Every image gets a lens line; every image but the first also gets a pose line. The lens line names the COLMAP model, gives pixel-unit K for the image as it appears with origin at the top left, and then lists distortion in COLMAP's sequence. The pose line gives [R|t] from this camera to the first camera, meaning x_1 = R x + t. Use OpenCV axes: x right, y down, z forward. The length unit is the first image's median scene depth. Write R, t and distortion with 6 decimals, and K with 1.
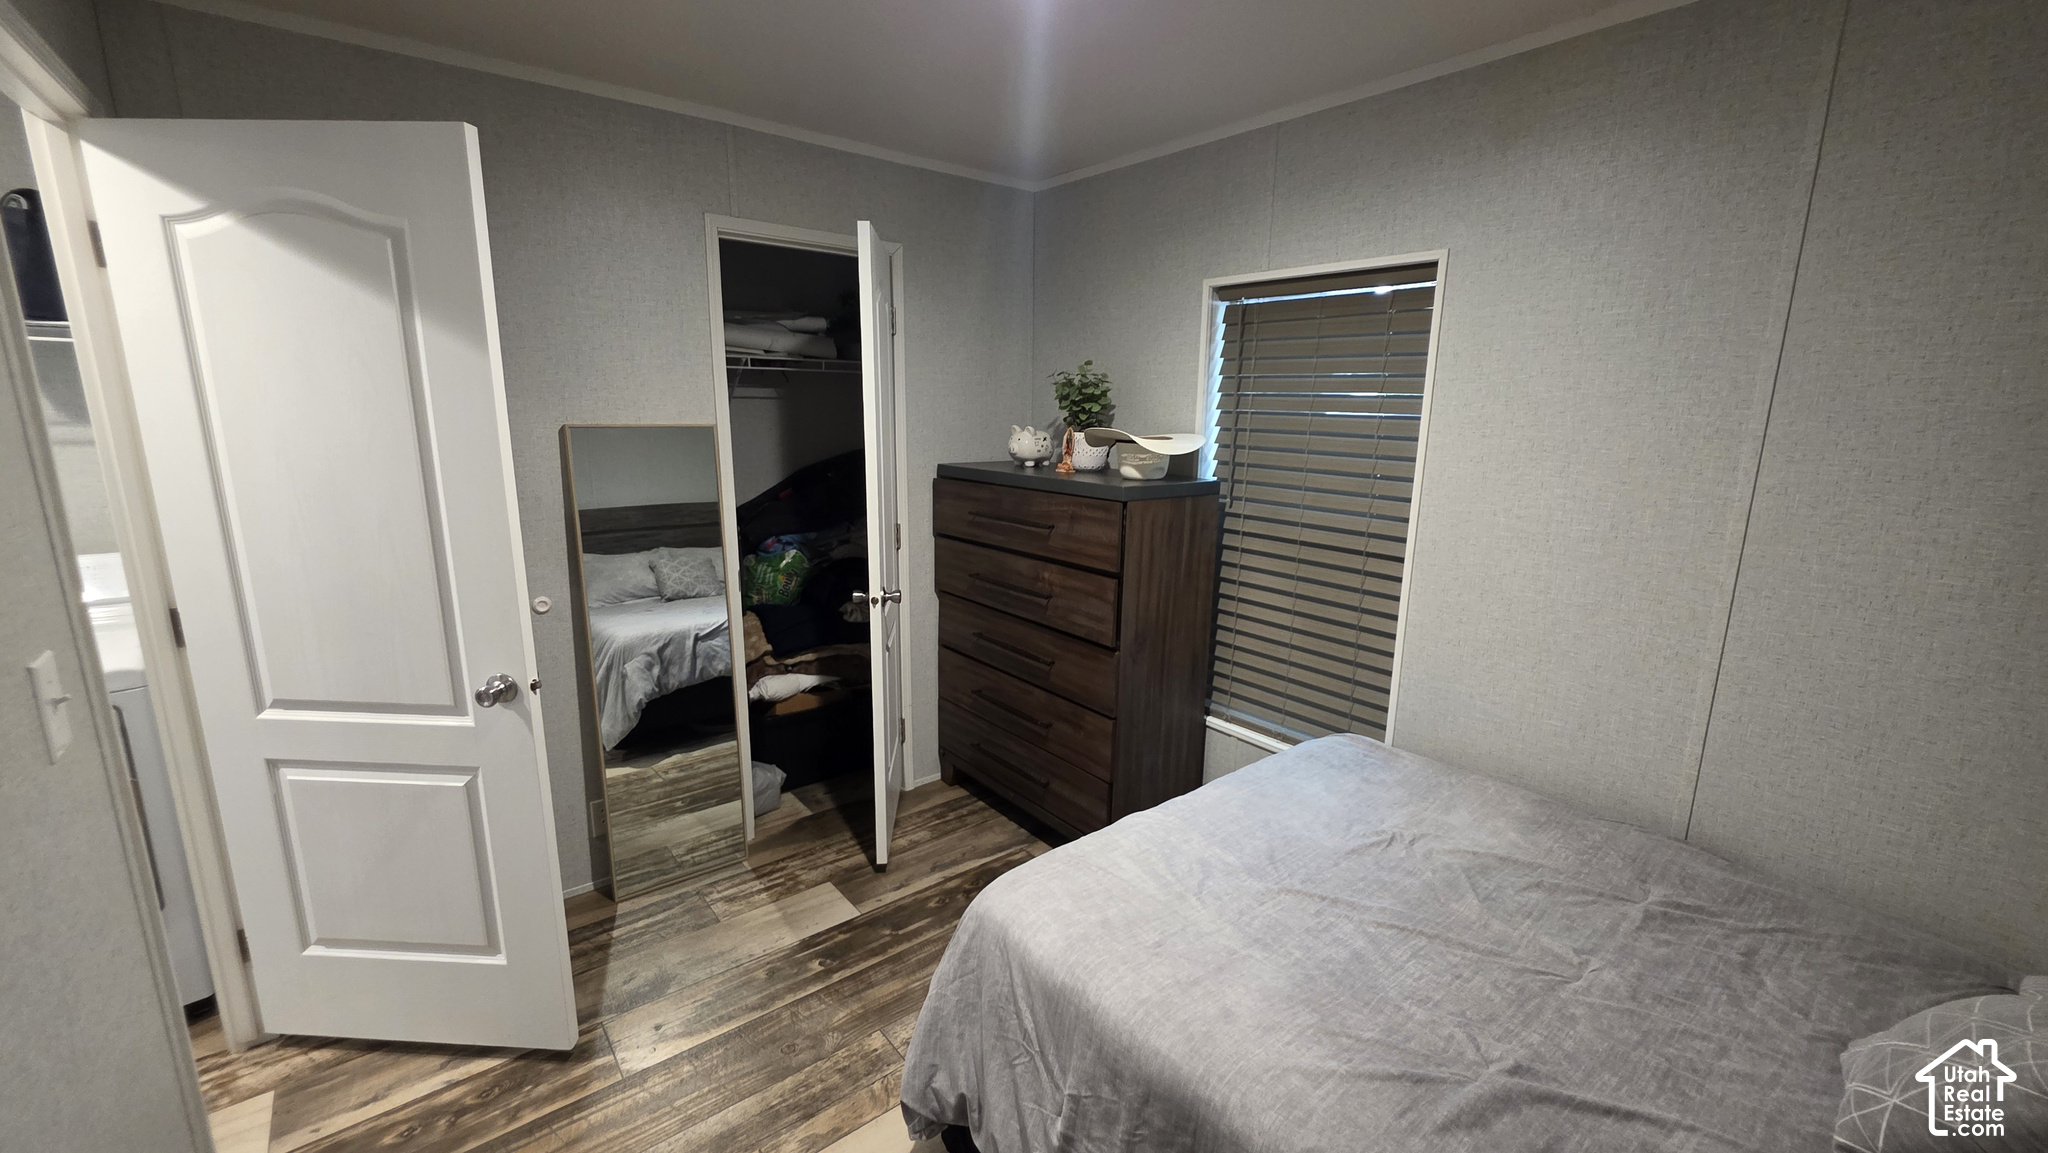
lens RADIAL K [[818.3, 0, 1027.7], [0, 818.3, 569.2], [0, 0, 1]] dist [0.000248, -0.000271]
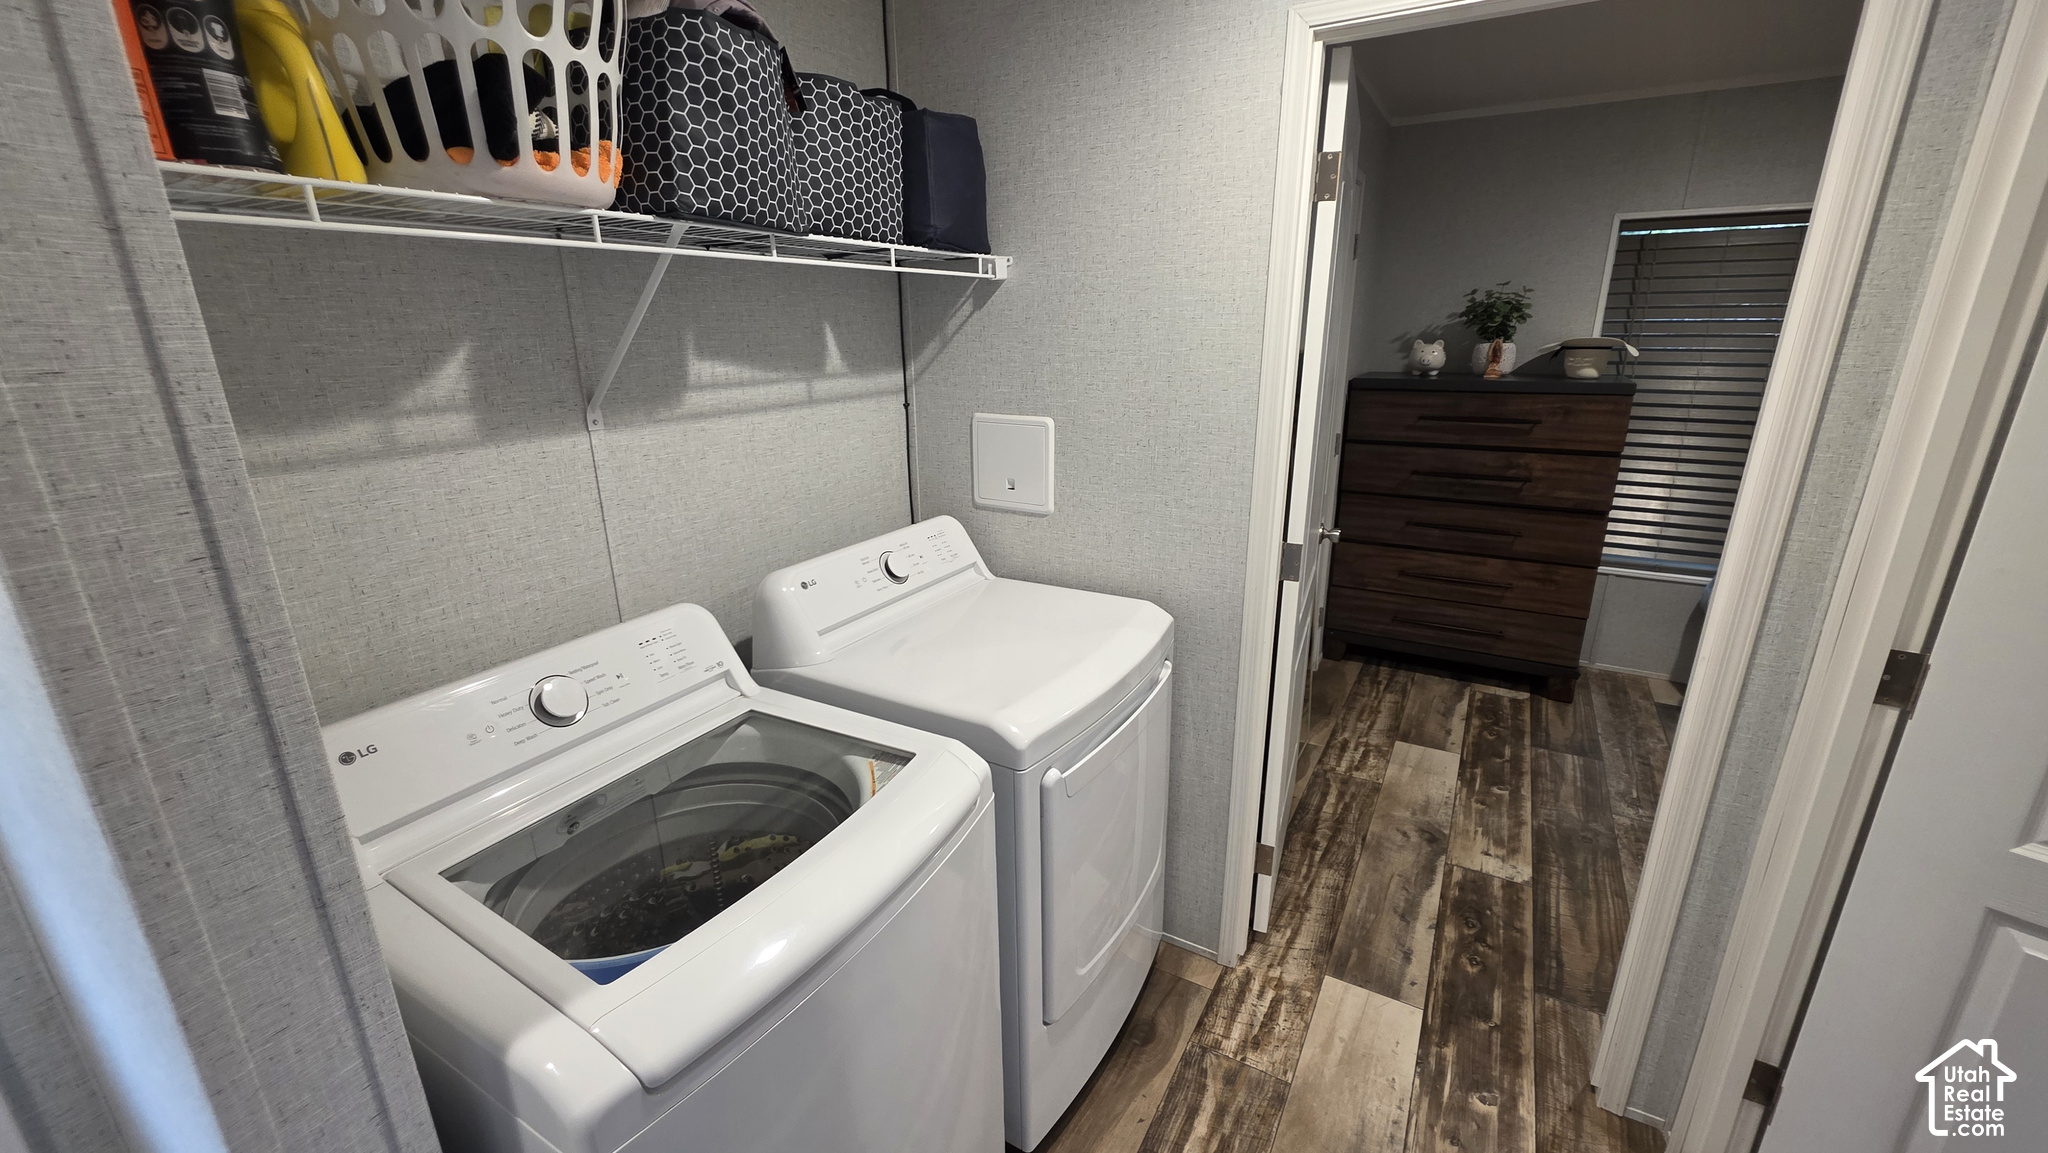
lens RADIAL K [[818.3, 0, 1027.7], [0, 818.3, 569.2], [0, 0, 1]] dist [0.000248, -0.000271]
pose [[0.932463, -0.127663, 0.337956, -1.095891], [0.095817, 0.989373, 0.109366, -0.039491], [-0.348327, -0.069598, 0.934786, 0.104786]]
